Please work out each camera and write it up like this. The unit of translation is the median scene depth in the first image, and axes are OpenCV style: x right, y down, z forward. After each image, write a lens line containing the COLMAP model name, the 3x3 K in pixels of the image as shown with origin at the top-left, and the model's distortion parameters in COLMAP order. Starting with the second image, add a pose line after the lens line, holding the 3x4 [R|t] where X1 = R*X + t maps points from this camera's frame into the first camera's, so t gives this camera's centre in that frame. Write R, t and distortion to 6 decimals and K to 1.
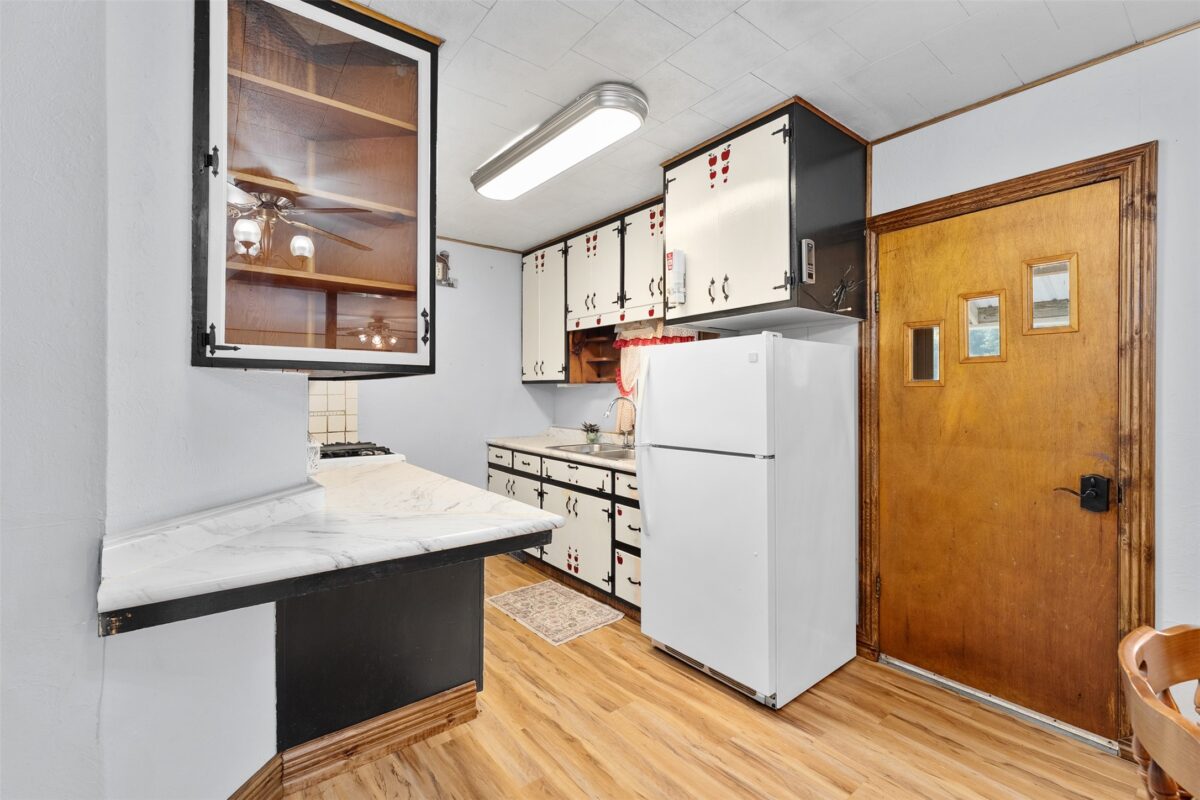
lens RADIAL K [[520.8, 0, 600.3], [0, 520.8, 390.0], [0, 0, 1]] dist [0.002979, -0.002733]
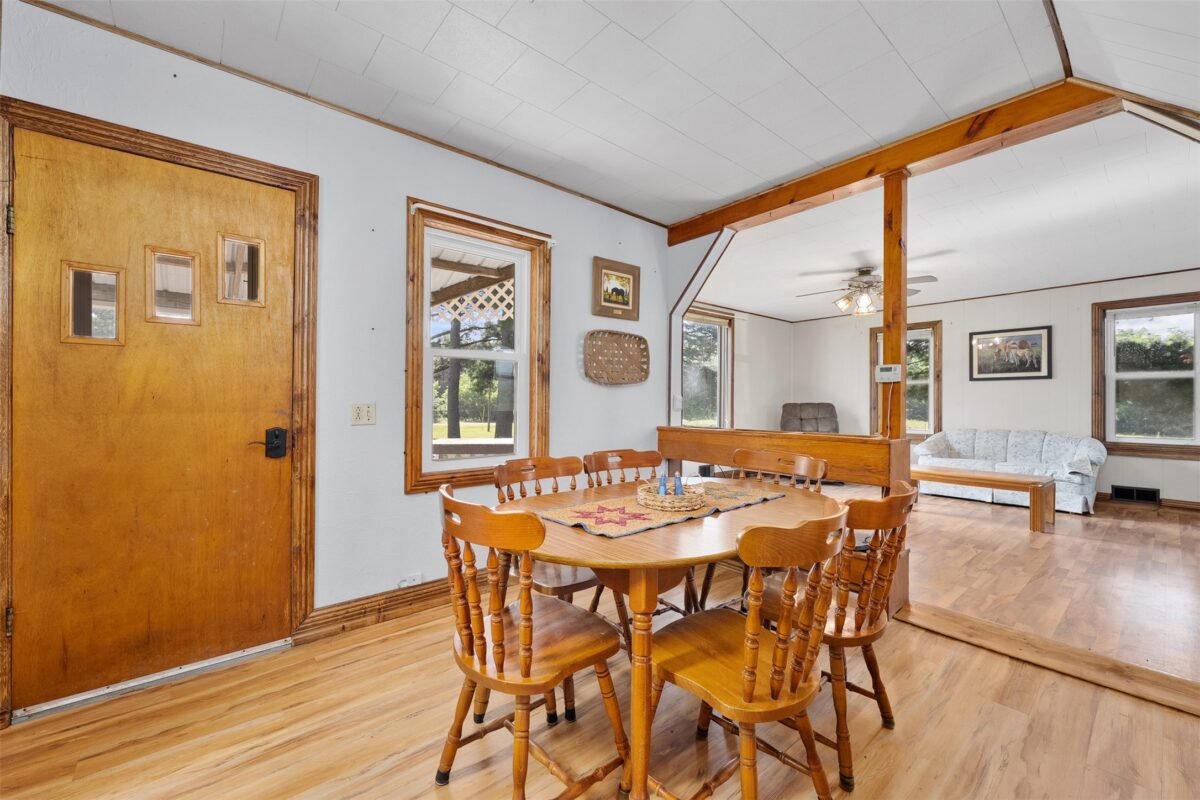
lens RADIAL K [[484.6, 0, 596.2], [0, 484.6, 401.2], [0, 0, 1]] dist [0.000920, -0.000121]
pose [[-0.034078, -0.002470, 0.999416, -0.176966], [-0.007185, 0.999972, 0.002227, 0.079947], [-0.999393, -0.007105, -0.034095, 0.253818]]
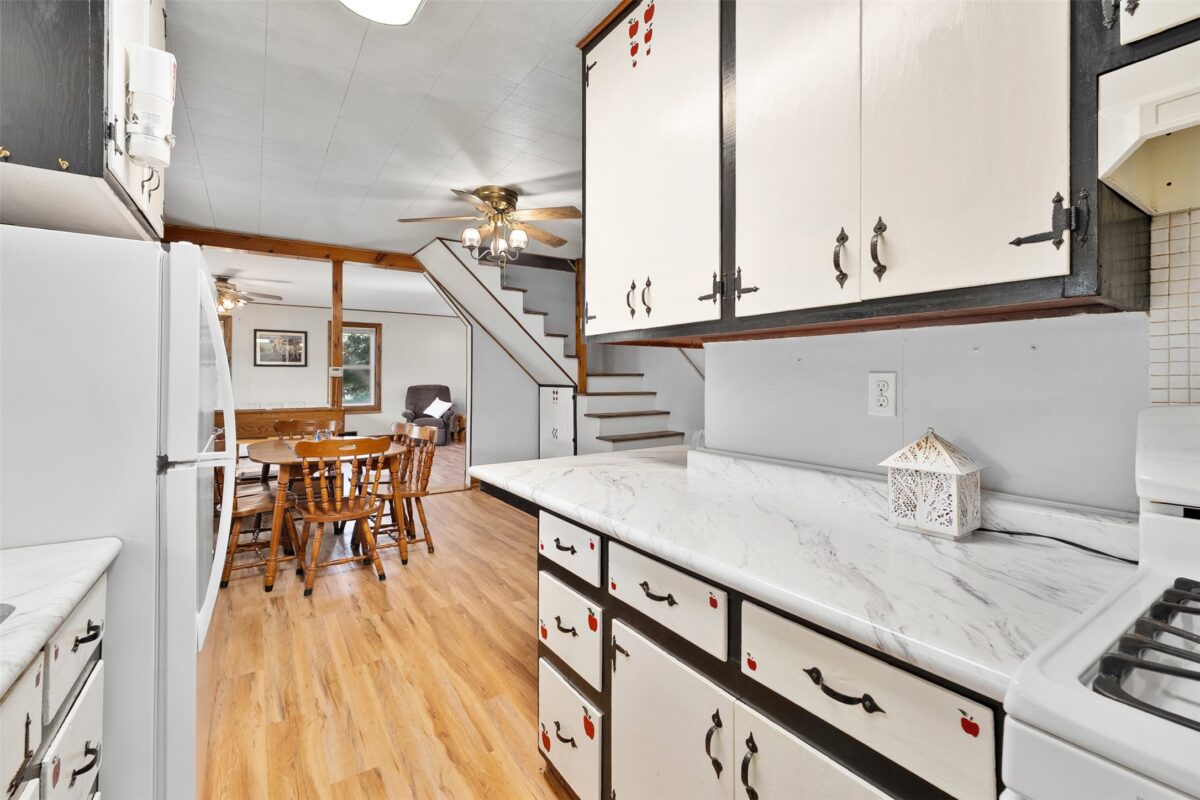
lens RADIAL K [[520.8, 0, 594.1], [0, 520.8, 376.7], [0, 0, 1]] dist [0.002979, -0.002733]
pose [[-0.995804, -0.005237, 0.091358, -0.362898], [-0.005754, 0.999969, -0.005398, 0.037278], [-0.091327, -0.005901, -0.995803, 1.705498]]
